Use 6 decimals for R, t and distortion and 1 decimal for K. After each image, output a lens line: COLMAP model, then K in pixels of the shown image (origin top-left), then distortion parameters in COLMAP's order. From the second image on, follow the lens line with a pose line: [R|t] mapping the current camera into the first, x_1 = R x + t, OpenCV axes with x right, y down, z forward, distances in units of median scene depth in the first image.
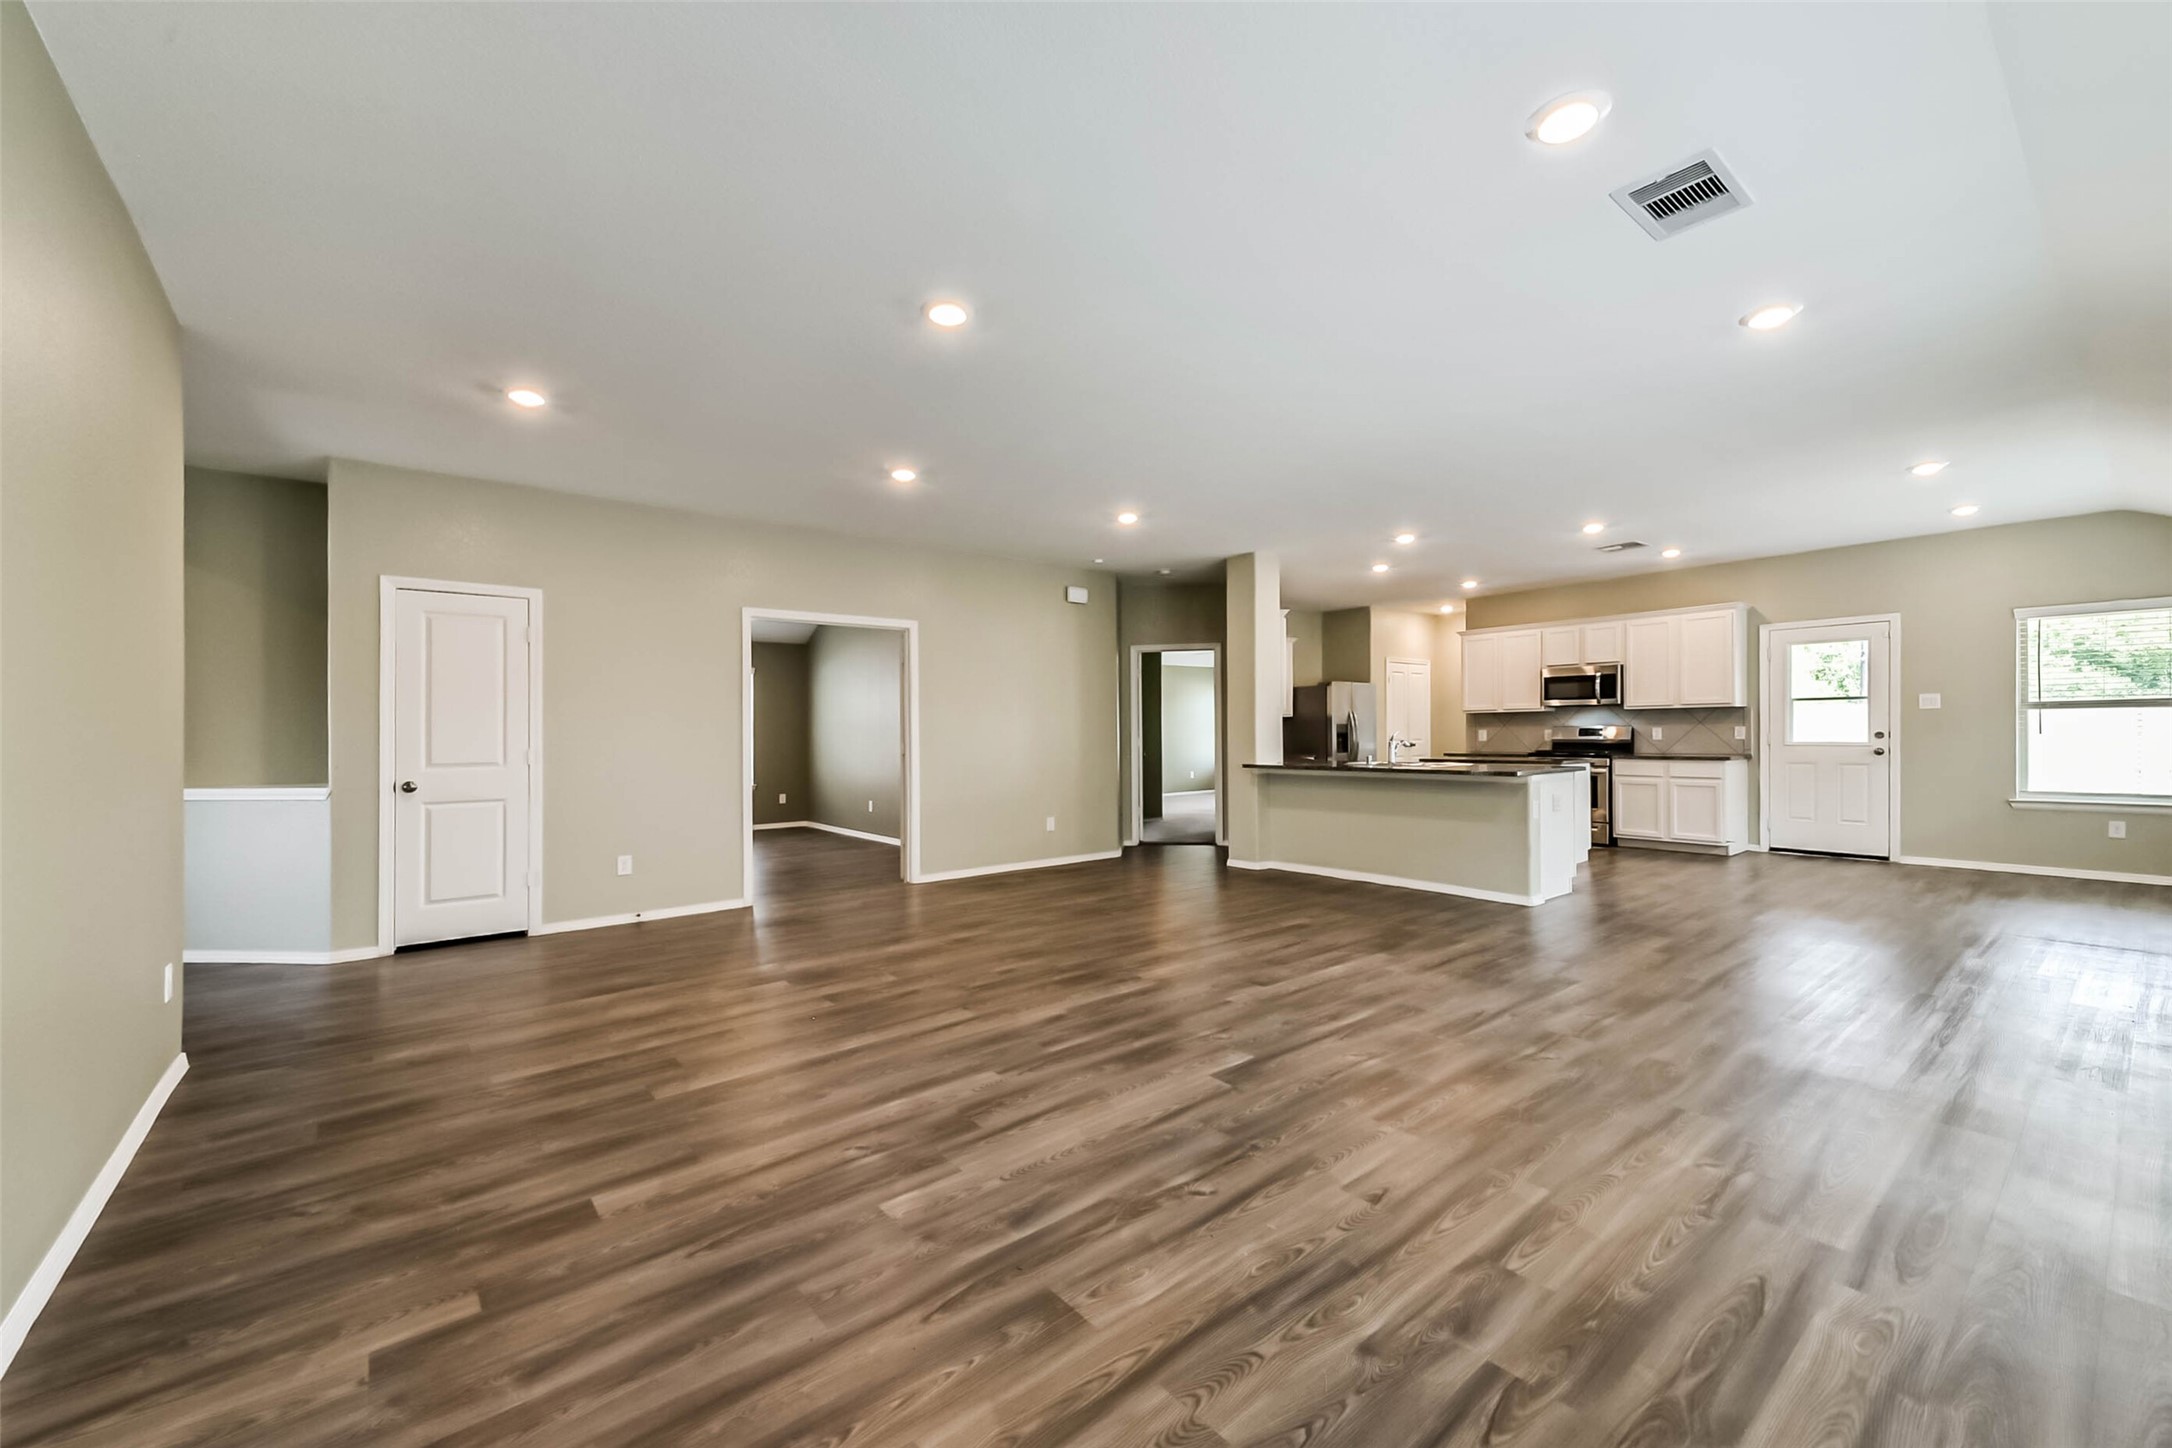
lens RADIAL K [[851.2, 0, 1101.0], [0, 851.2, 740.9], [0, 0, 1]] dist [0.023037, -0.001387]
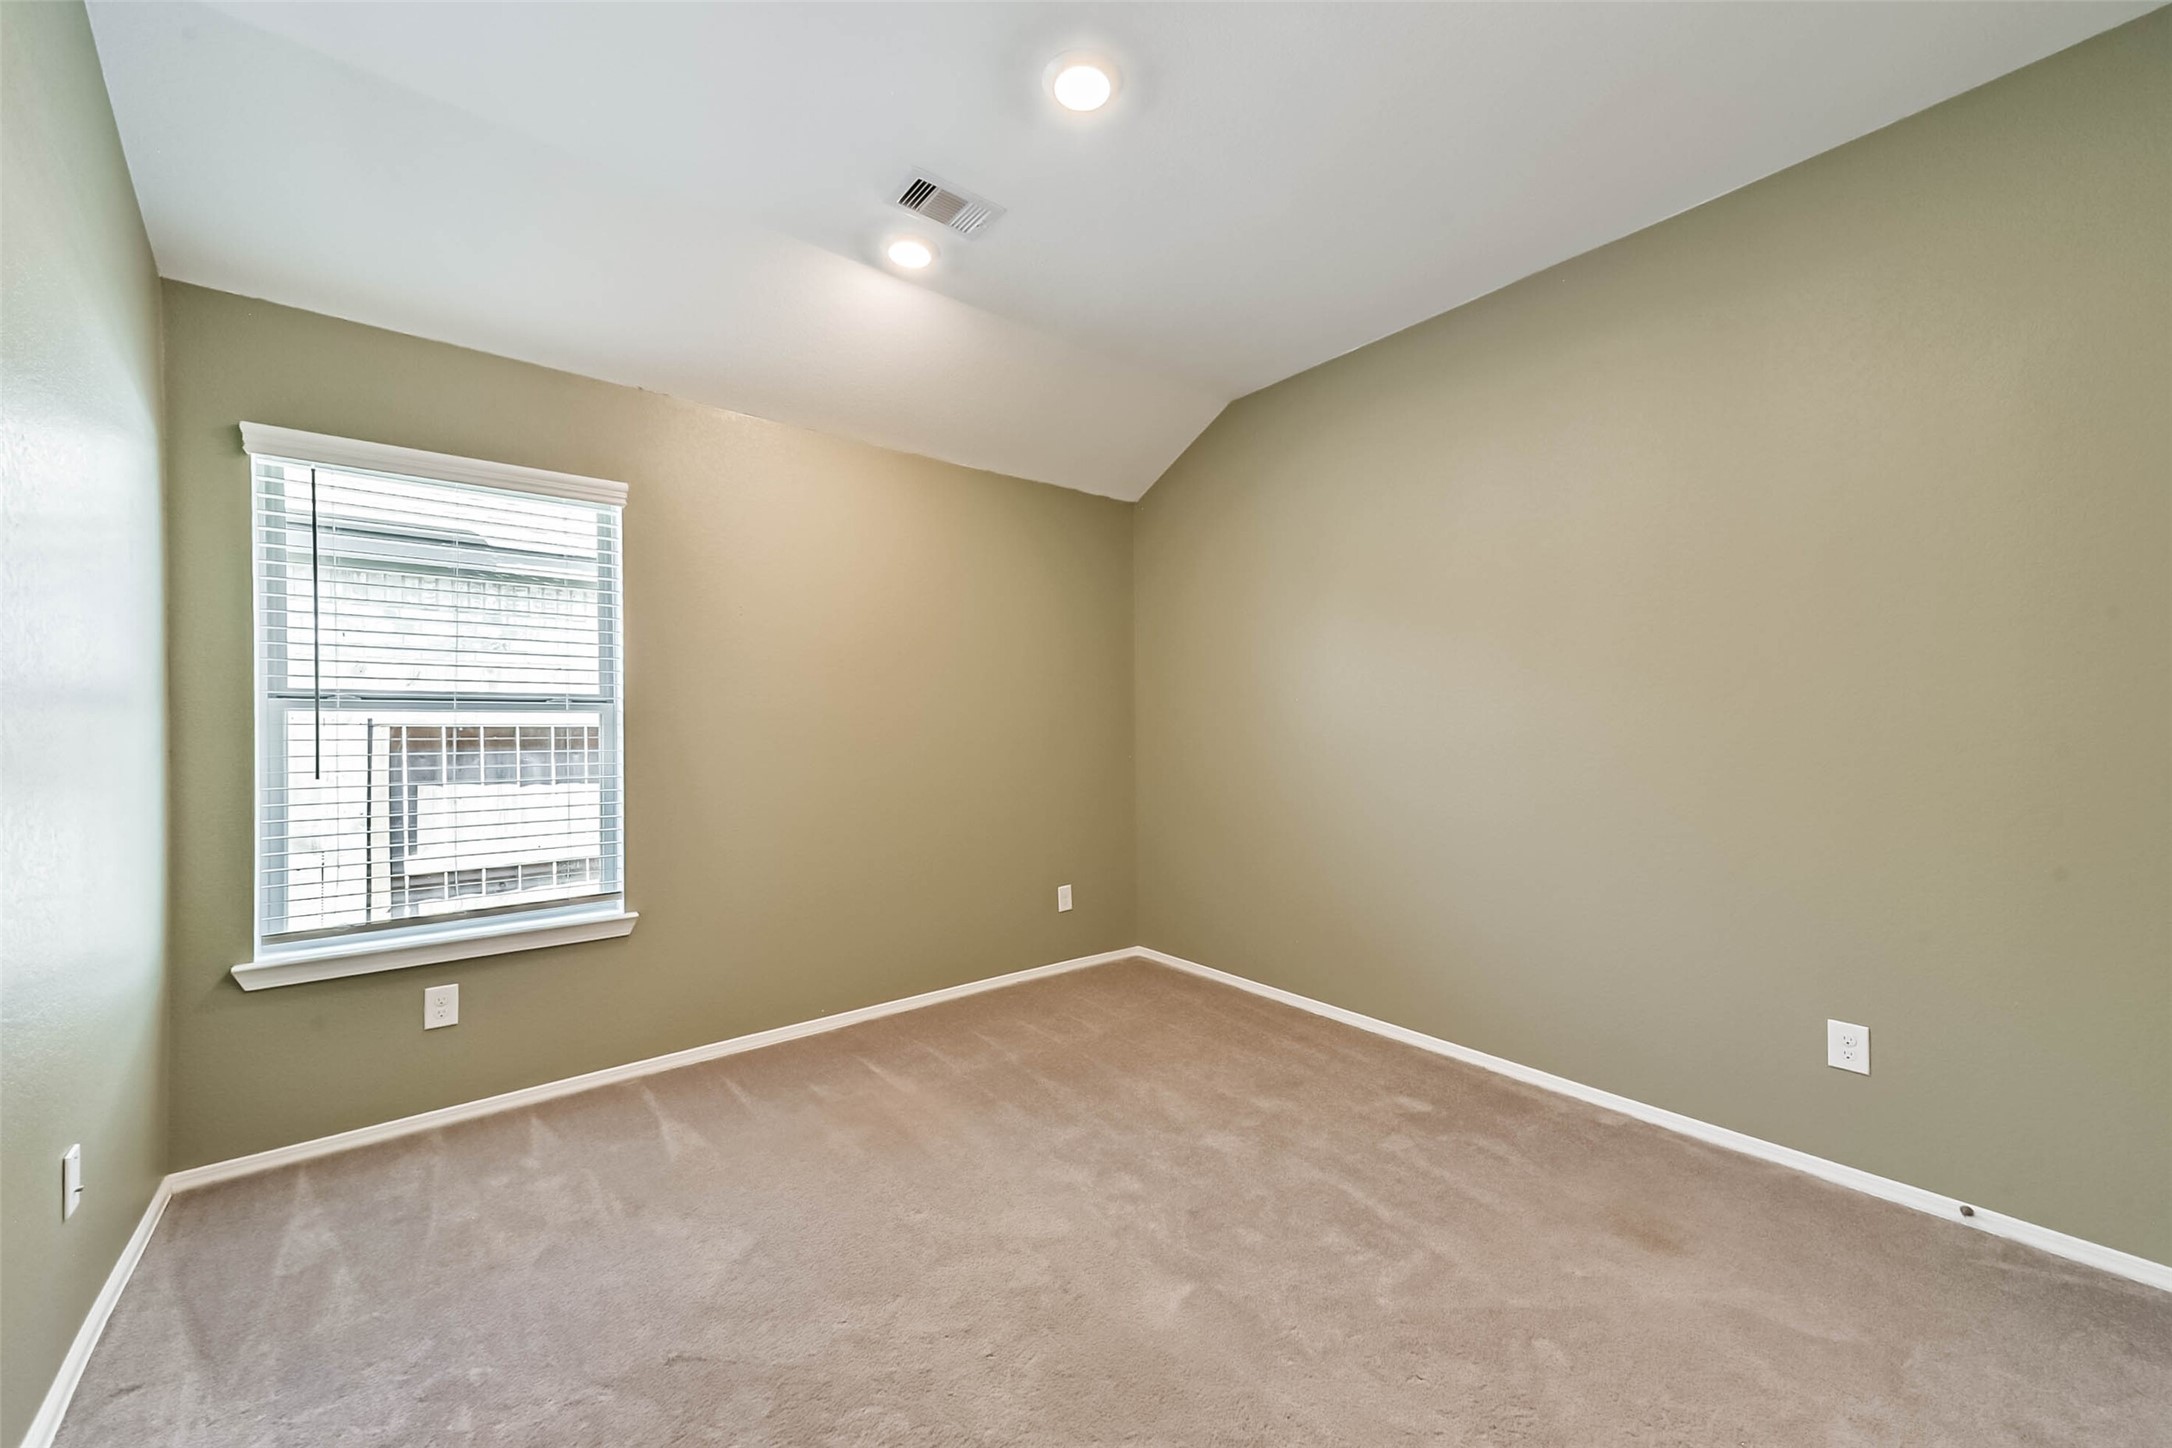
lens RADIAL K [[851.2, 0, 1100.0], [0, 851.2, 723.1], [0, 0, 1]] dist [0.023037, -0.001387]
pose [[0.012143, 0.006192, 0.999907, 0.562346], [0.005577, 0.999965, -0.006260, -0.020888], [-0.999911, 0.005653, 0.012108, 0.523451]]
